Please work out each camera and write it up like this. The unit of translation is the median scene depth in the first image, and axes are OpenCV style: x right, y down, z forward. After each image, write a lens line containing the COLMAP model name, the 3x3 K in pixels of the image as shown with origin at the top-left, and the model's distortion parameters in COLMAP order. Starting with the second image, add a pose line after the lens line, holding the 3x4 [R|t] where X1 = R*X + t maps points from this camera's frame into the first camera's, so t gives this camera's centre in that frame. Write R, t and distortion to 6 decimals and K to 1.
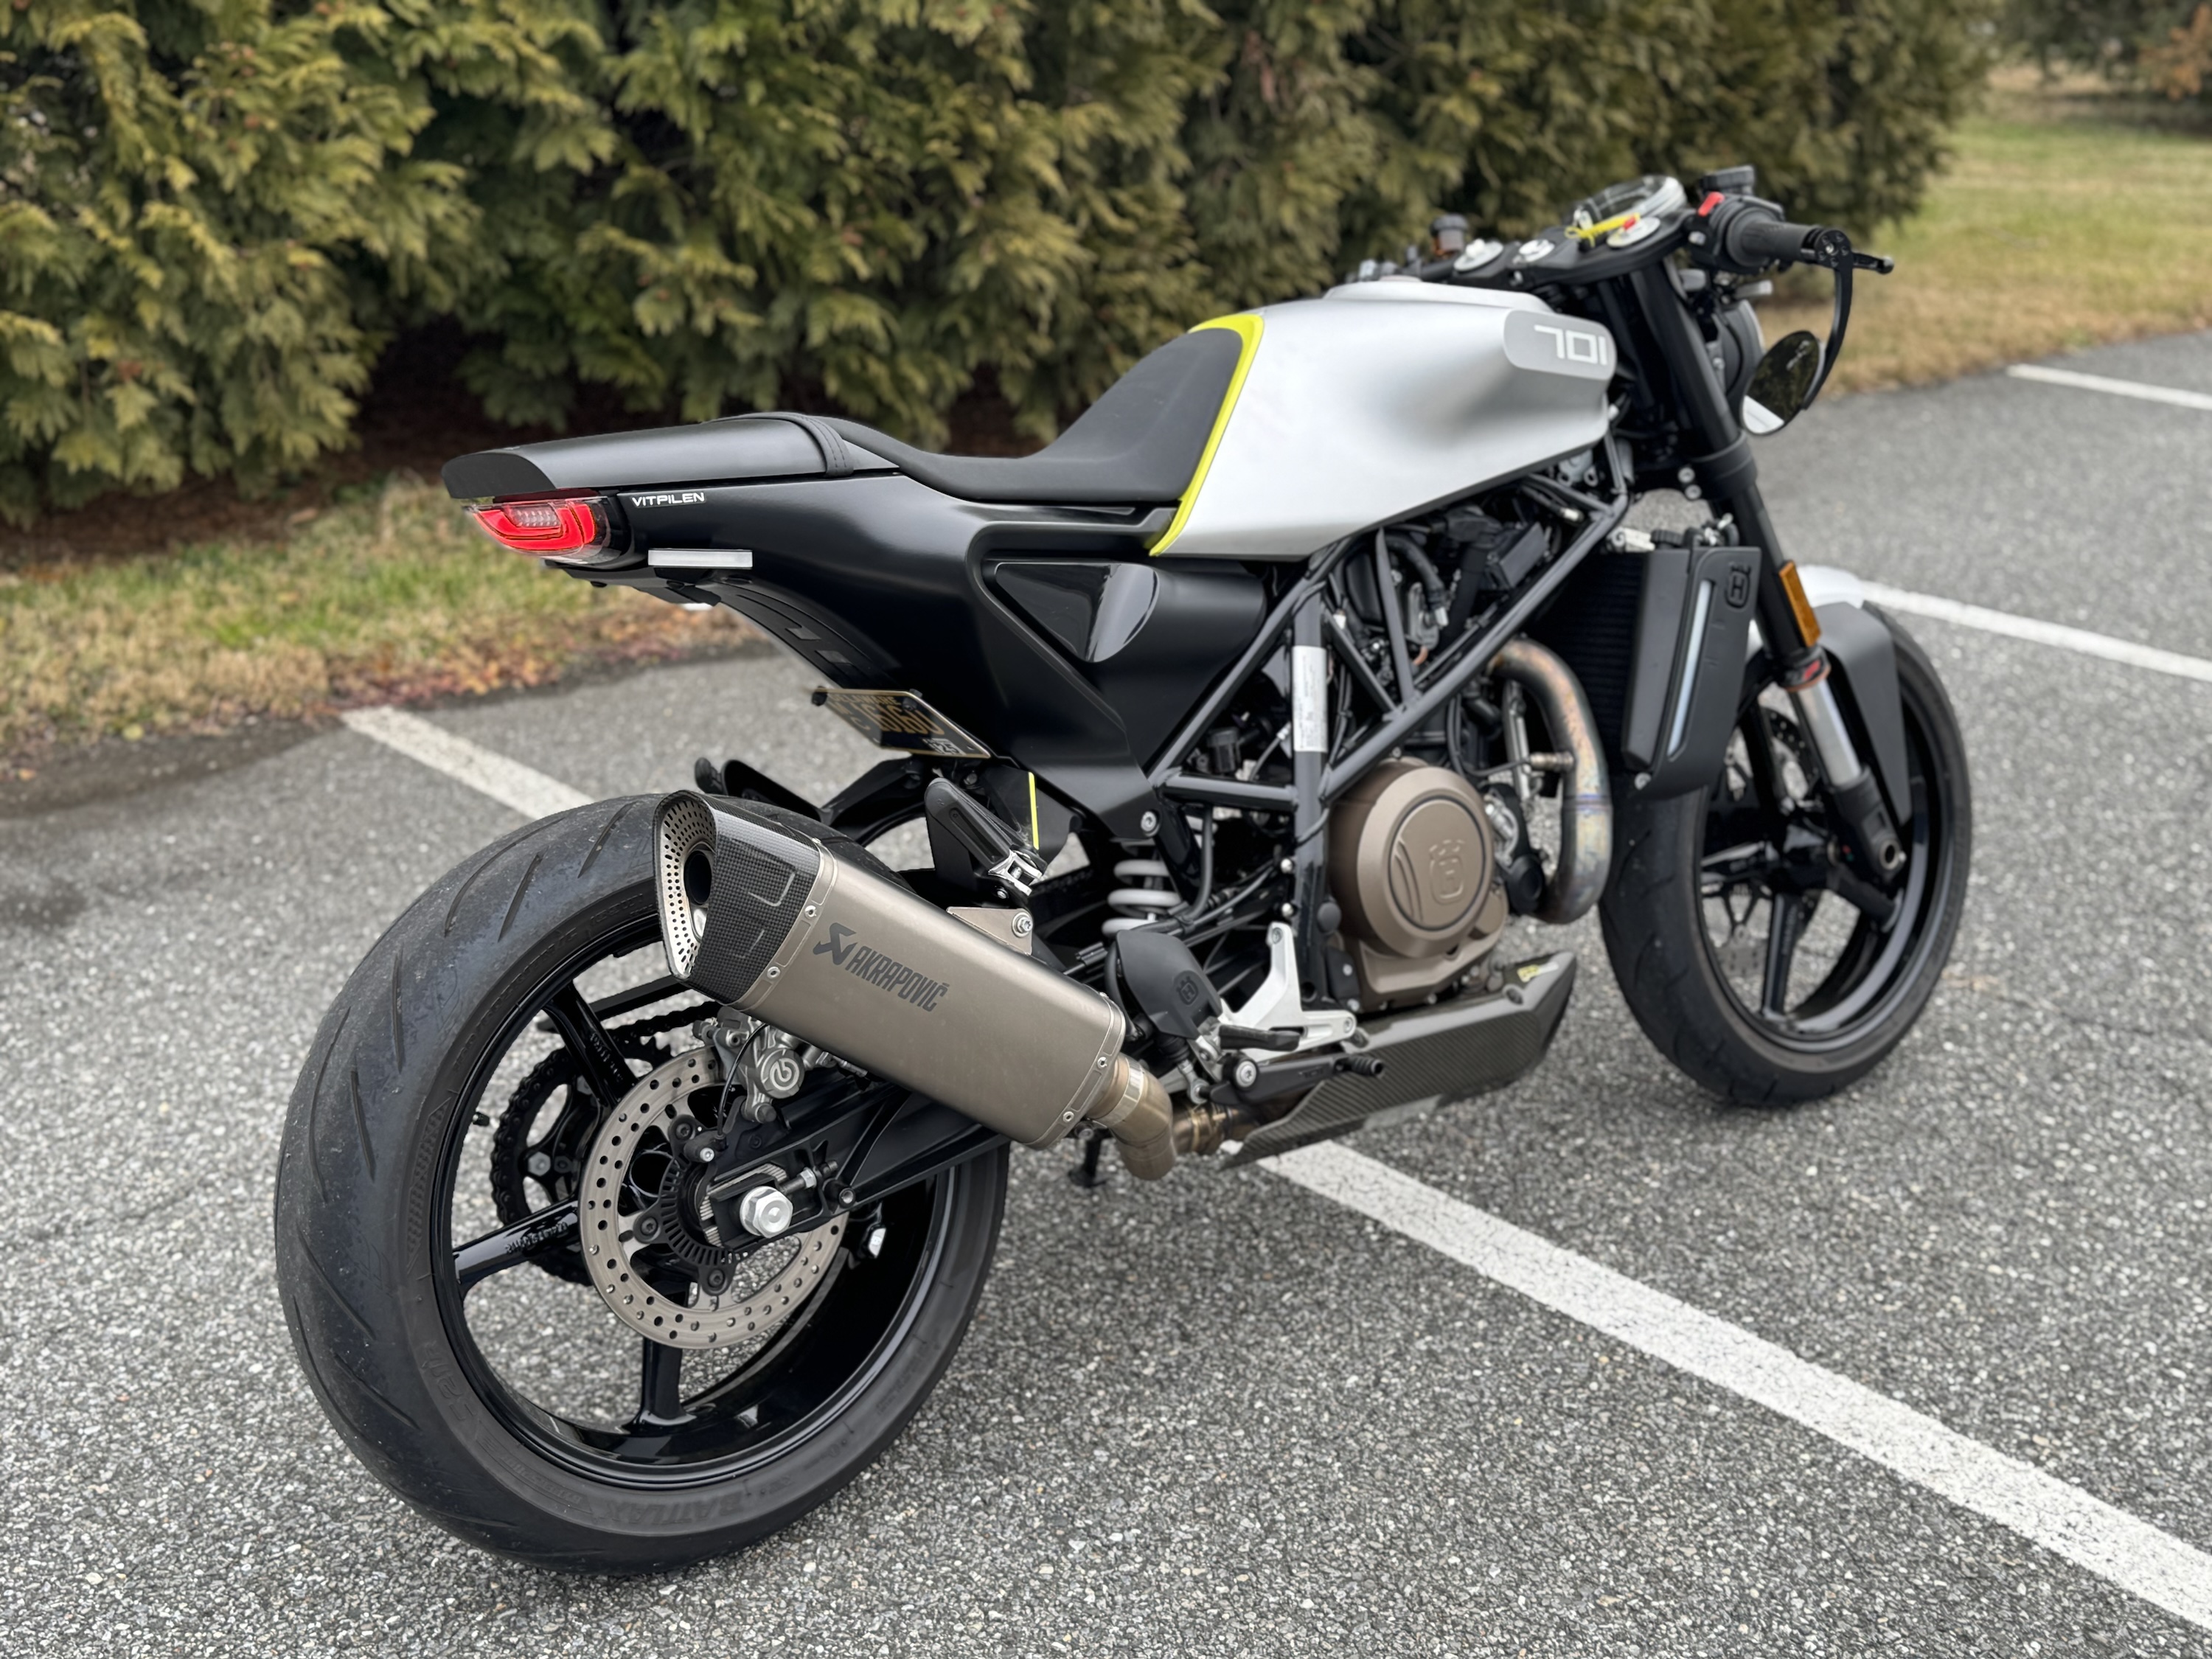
lens RADIAL K [[2562.2, 0, 1101.3], [0, 2562.2, 815.3], [0, 0, 1]] dist [0.060186, 0.000000]
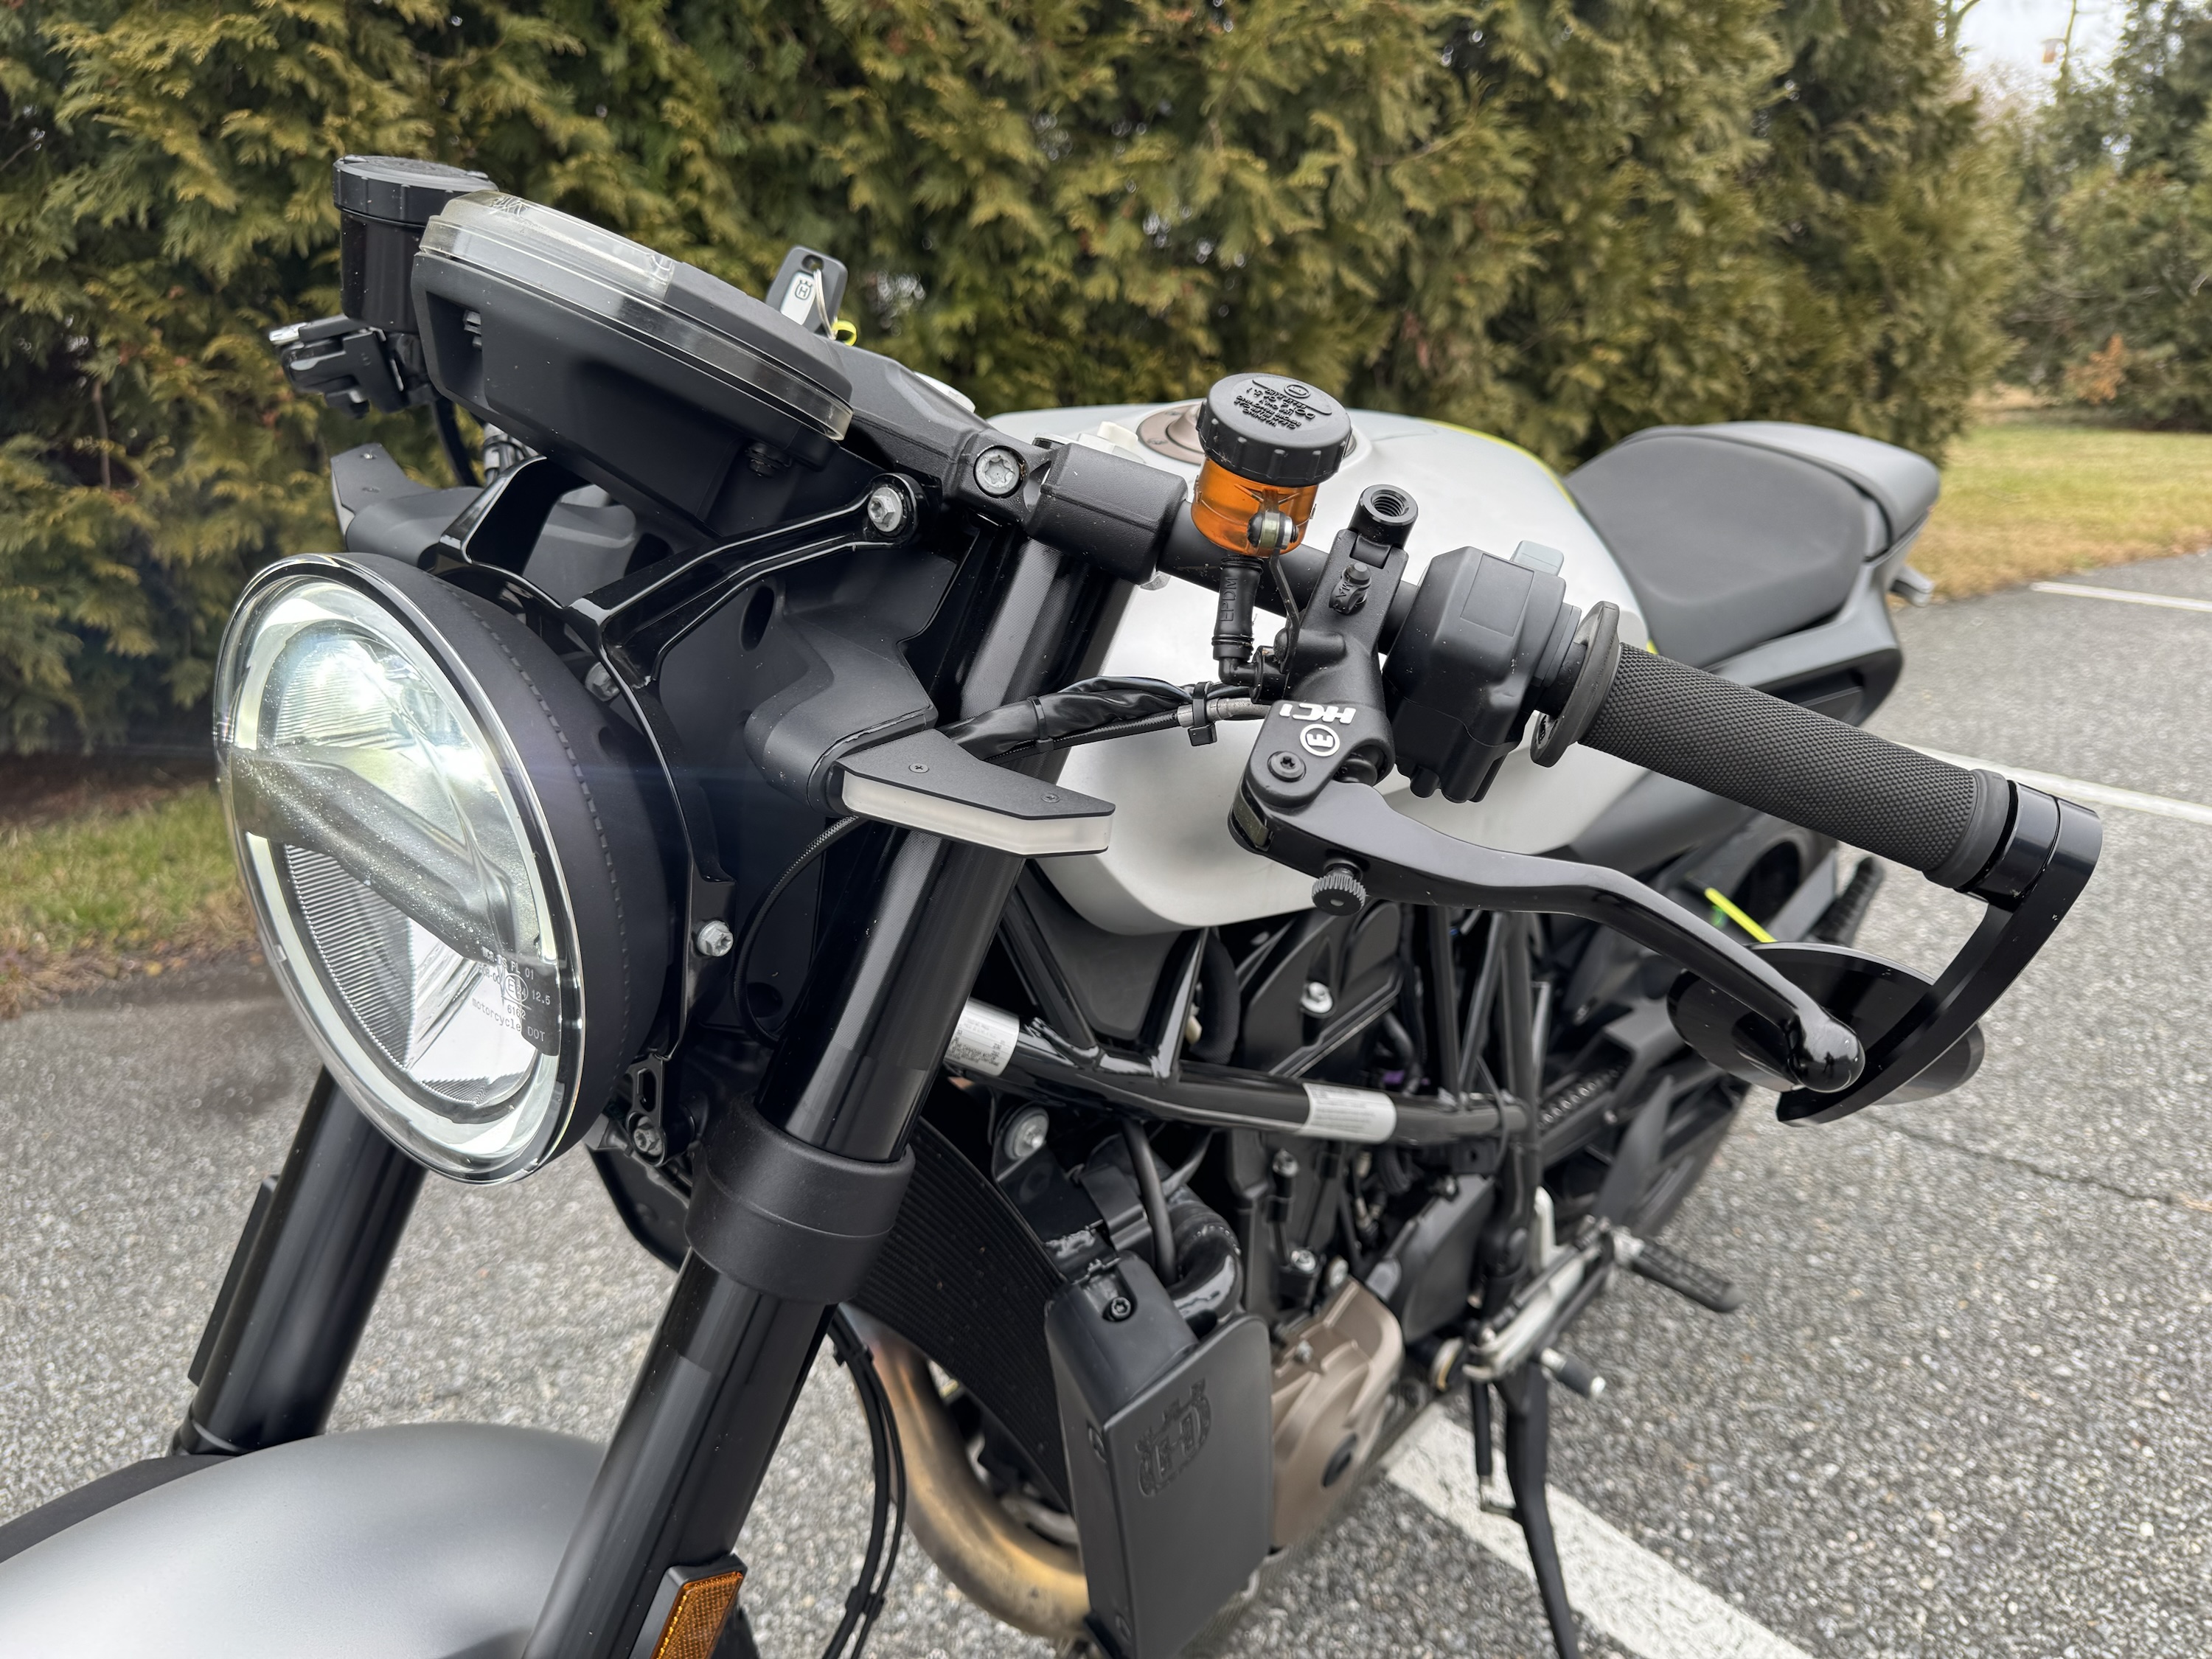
lens RADIAL K [[1602.5, 0, 1093.3], [0, 1602.5, 846.3], [0, 0, 1]] dist [0.004956, -0.019227]
pose [[0.989729, -0.008200, -0.142720, 0.033234], [0.002694, 0.999246, -0.038731, -0.051481], [0.142930, 0.037949, 0.989005, 0.492518]]
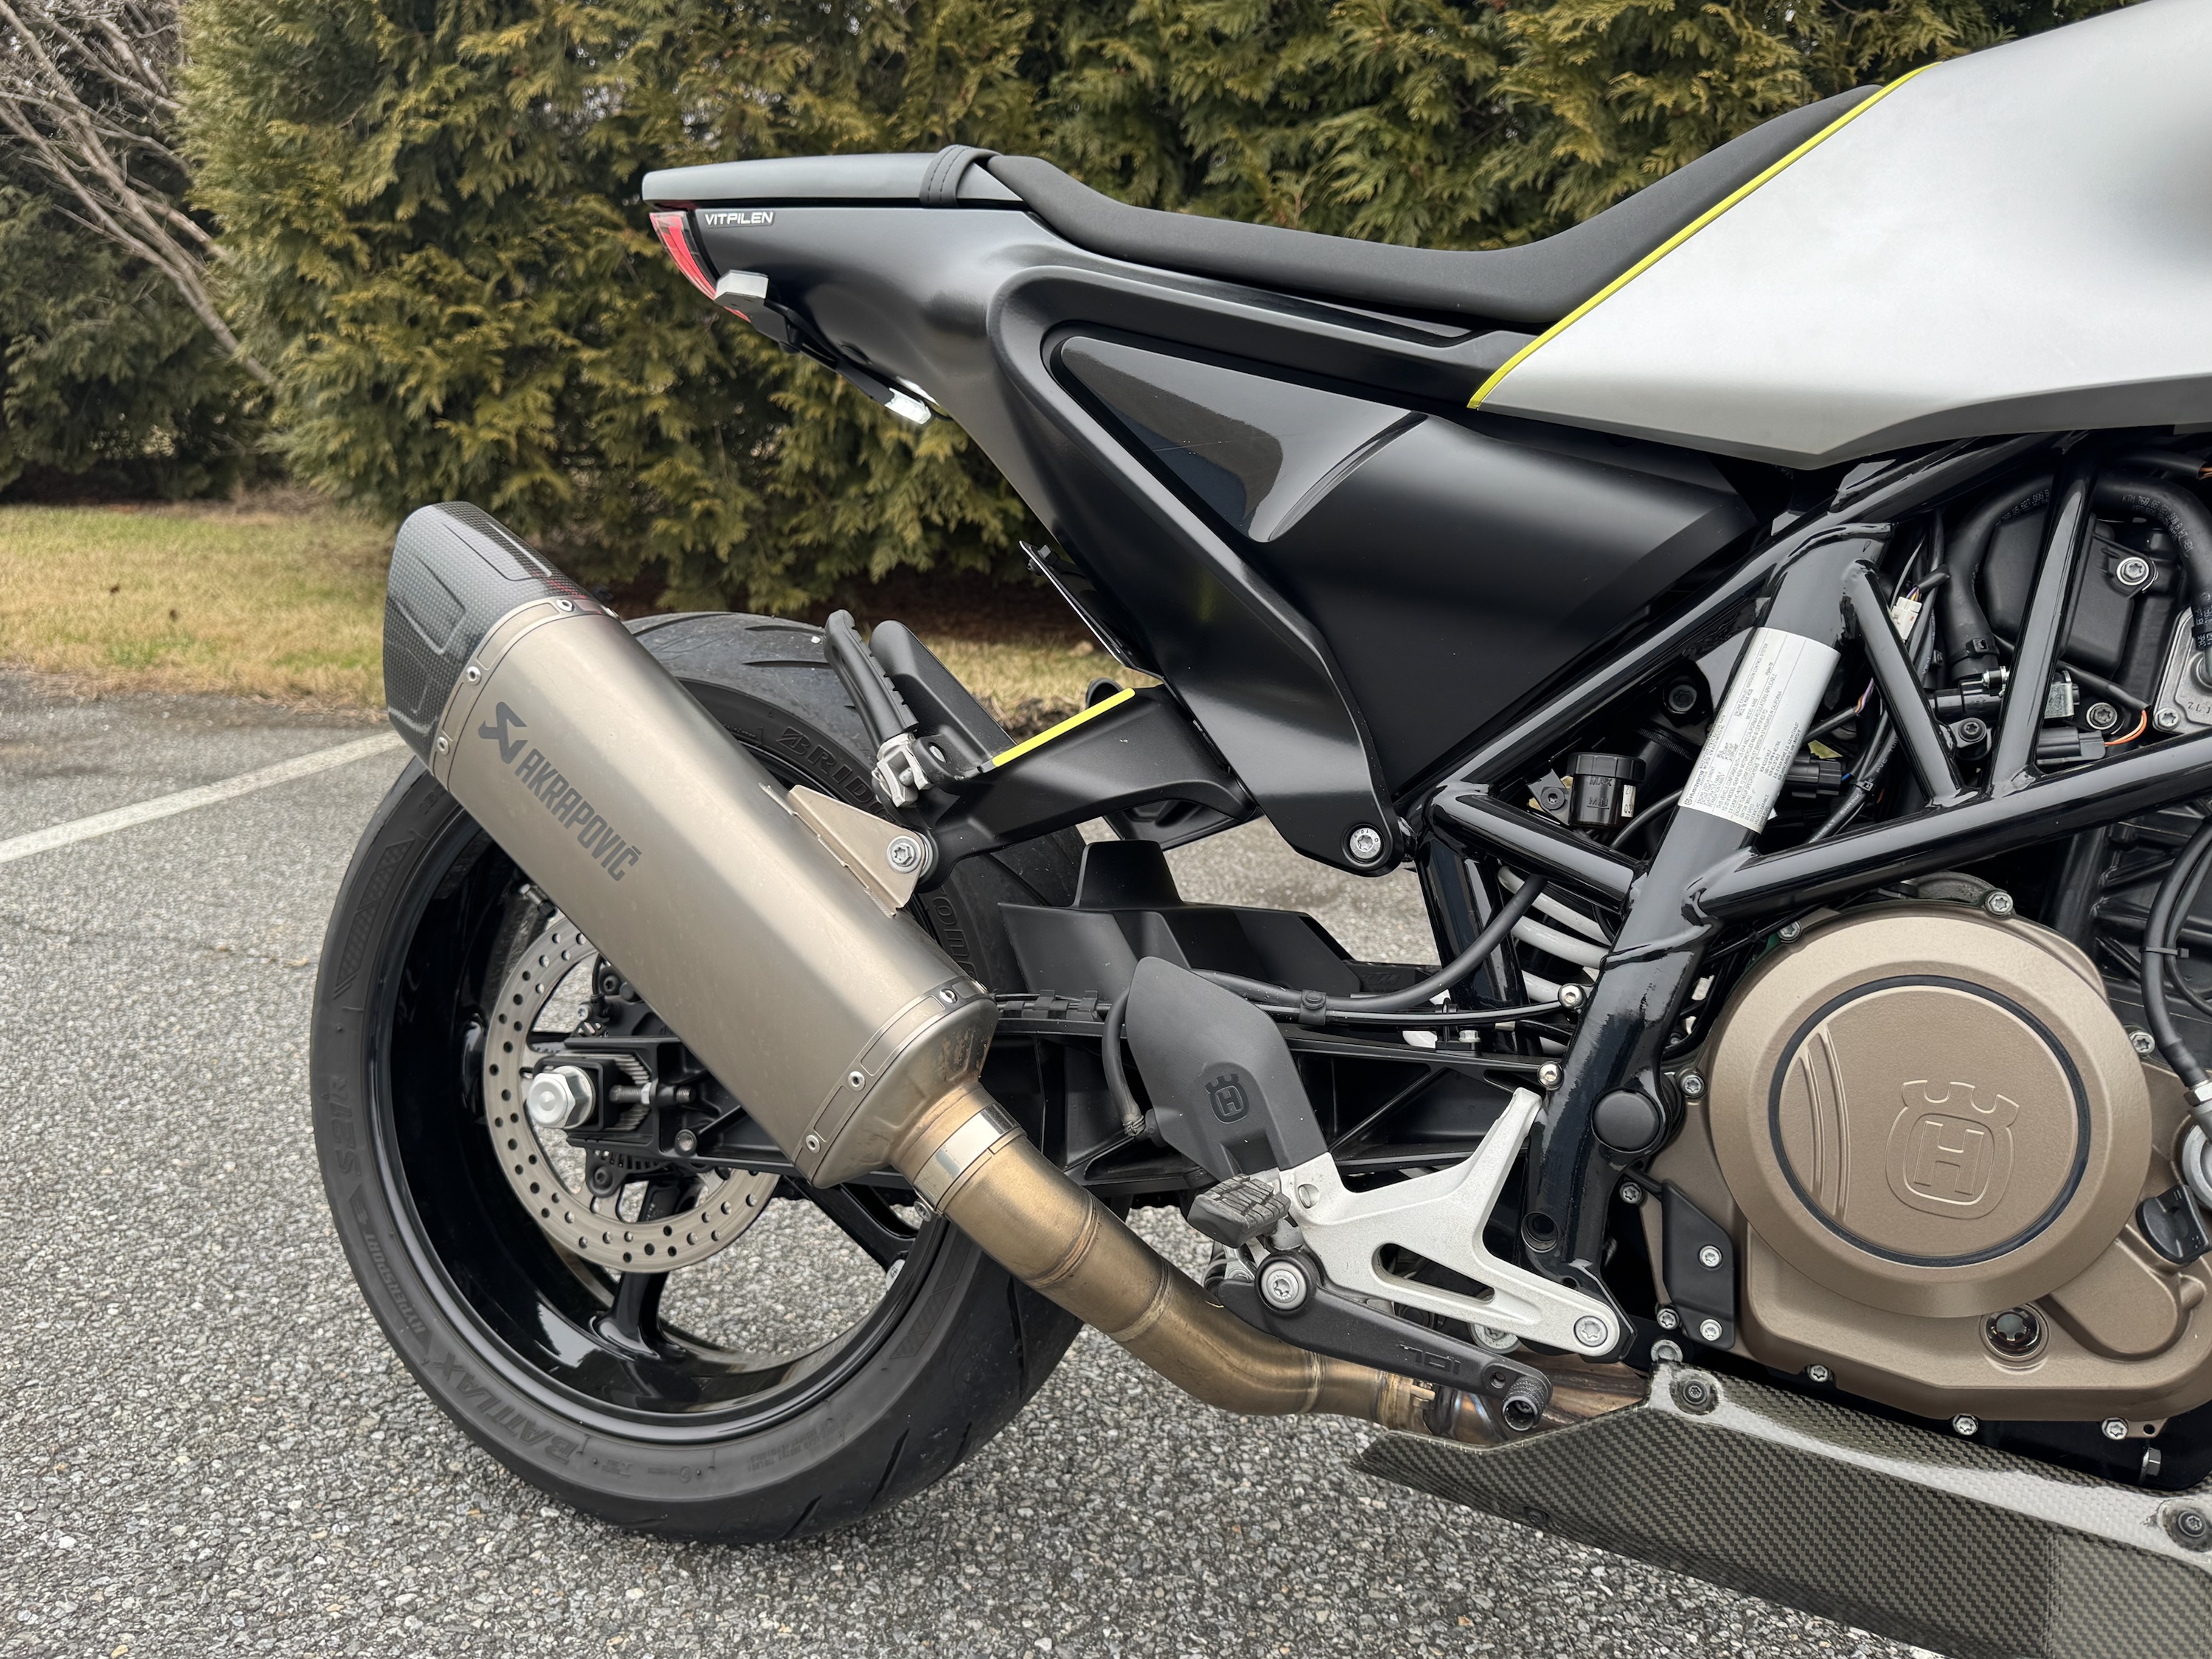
lens RADIAL K [[1693.1, 0, 1100.3], [0, 1693.1, 848.2], [0, 0, 1]] dist [0.028919, -0.035691]
pose [[0.482146, 0.201429, -0.852620, 0.276137], [-0.312231, 0.948814, 0.047592, 0.003480], [0.818564, 0.243268, 0.520359, 0.615103]]
